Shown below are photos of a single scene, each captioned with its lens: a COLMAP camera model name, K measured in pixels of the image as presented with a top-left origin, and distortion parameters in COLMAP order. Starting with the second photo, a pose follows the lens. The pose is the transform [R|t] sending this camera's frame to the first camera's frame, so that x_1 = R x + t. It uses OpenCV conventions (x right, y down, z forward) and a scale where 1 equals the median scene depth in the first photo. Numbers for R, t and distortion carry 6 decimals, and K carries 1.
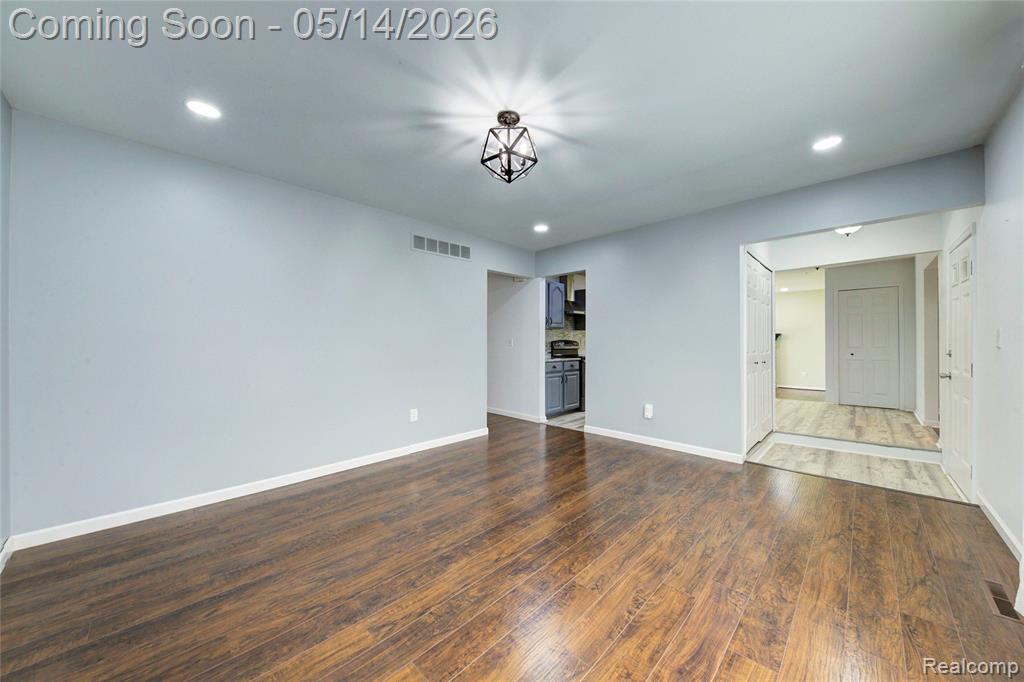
lens RADIAL K [[355.7, 0, 519.7], [0, 355.7, 340.9], [0, 0, 1]] dist [0.016966, -0.008391]
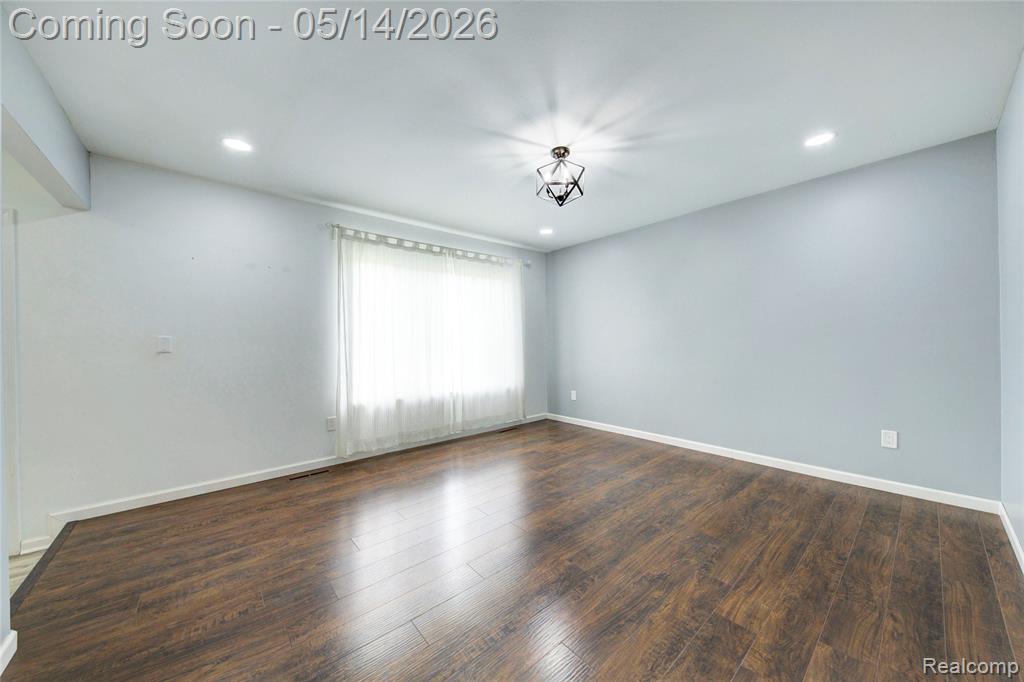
lens RADIAL K [[351.8, 0, 512.1], [0, 351.8, 344.7], [0, 0, 1]] dist [0.013534, -0.008074]
pose [[-0.994751, 0.016821, 0.100934, 0.019105], [0.017659, 0.999817, 0.007416, 0.005127], [-0.100790, 0.009159, -0.994866, 2.028691]]
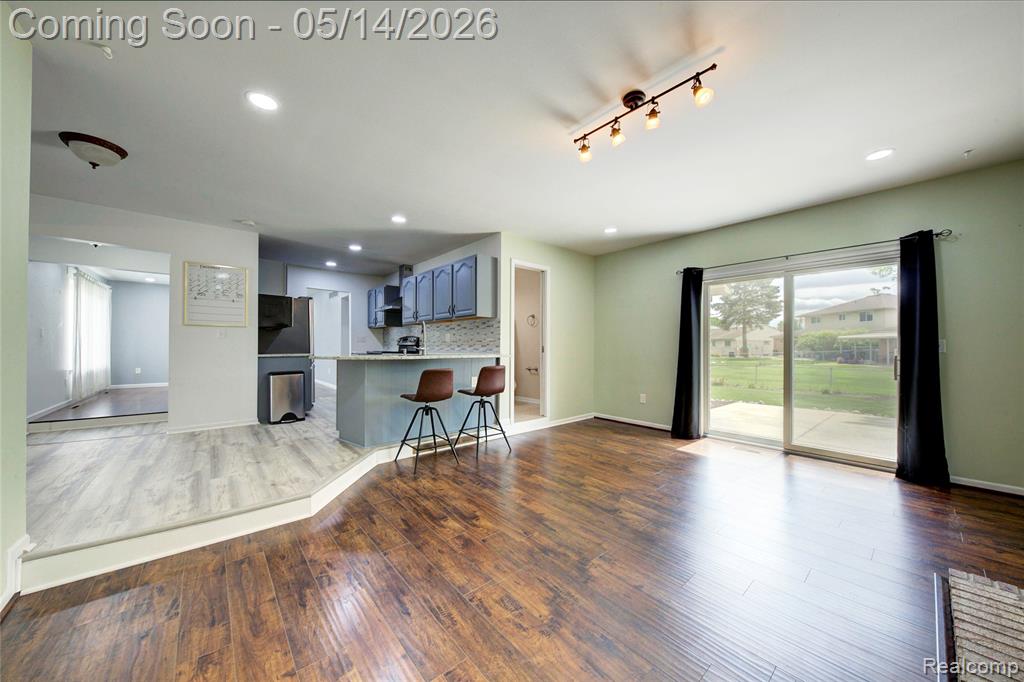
lens RADIAL K [[351.8, 0, 512.1], [0, 351.8, 344.7], [0, 0, 1]] dist [0.013534, -0.008074]
pose [[-0.099579, -0.000053, -0.995030, 3.184242], [-0.002564, 0.999997, 0.000203, 0.059561], [0.995026, 0.002572, -0.099579, 4.101758]]
